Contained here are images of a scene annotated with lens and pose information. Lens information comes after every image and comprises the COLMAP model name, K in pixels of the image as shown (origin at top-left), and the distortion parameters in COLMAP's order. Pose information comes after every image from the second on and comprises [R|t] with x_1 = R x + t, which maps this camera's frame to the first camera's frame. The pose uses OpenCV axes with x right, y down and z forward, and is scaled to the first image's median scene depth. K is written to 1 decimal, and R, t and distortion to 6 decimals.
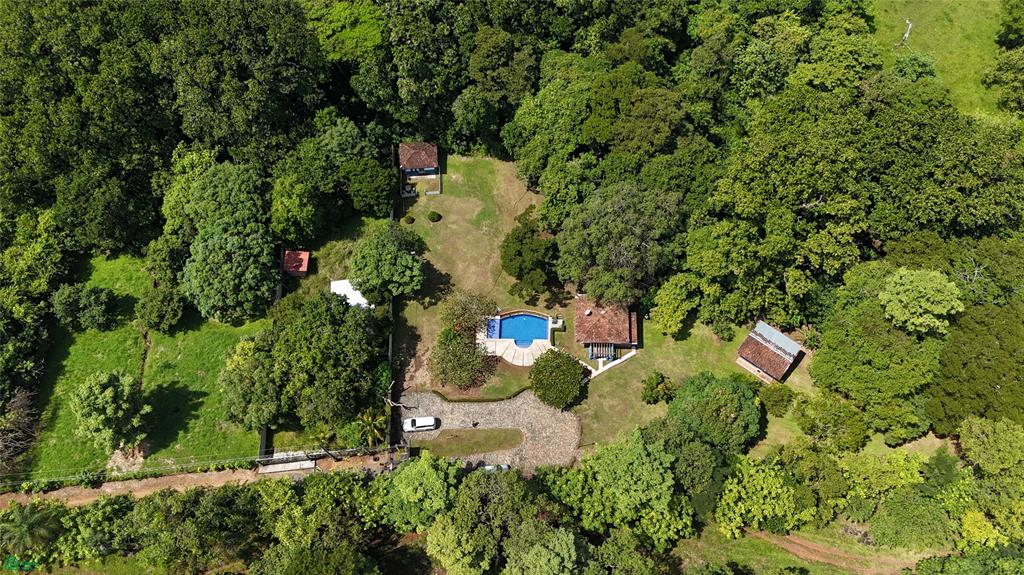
lens RADIAL K [[873.9, 0, 512.0], [0, 873.9, 287.5], [0, 0, 1]] dist [0.096864, -0.004583]
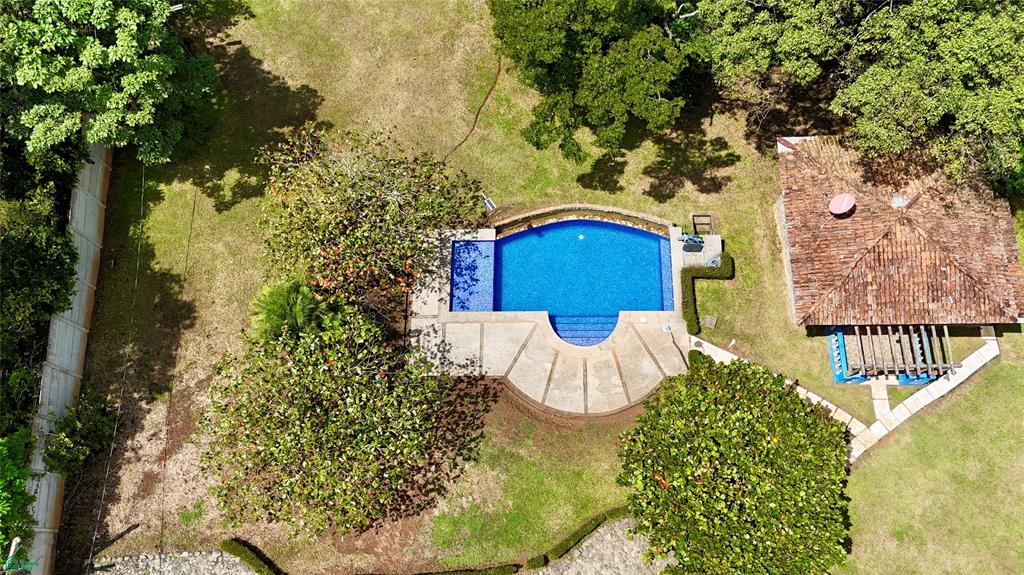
lens RADIAL K [[873.9, 0, 512.0], [0, 873.9, 287.5], [0, 0, 1]] dist [0.096864, -0.004583]
pose [[0.999622, -0.027249, -0.003739, -0.007695], [0.027490, 0.994233, 0.103656, 0.022908], [0.000893, -0.103719, 0.994606, 0.732219]]
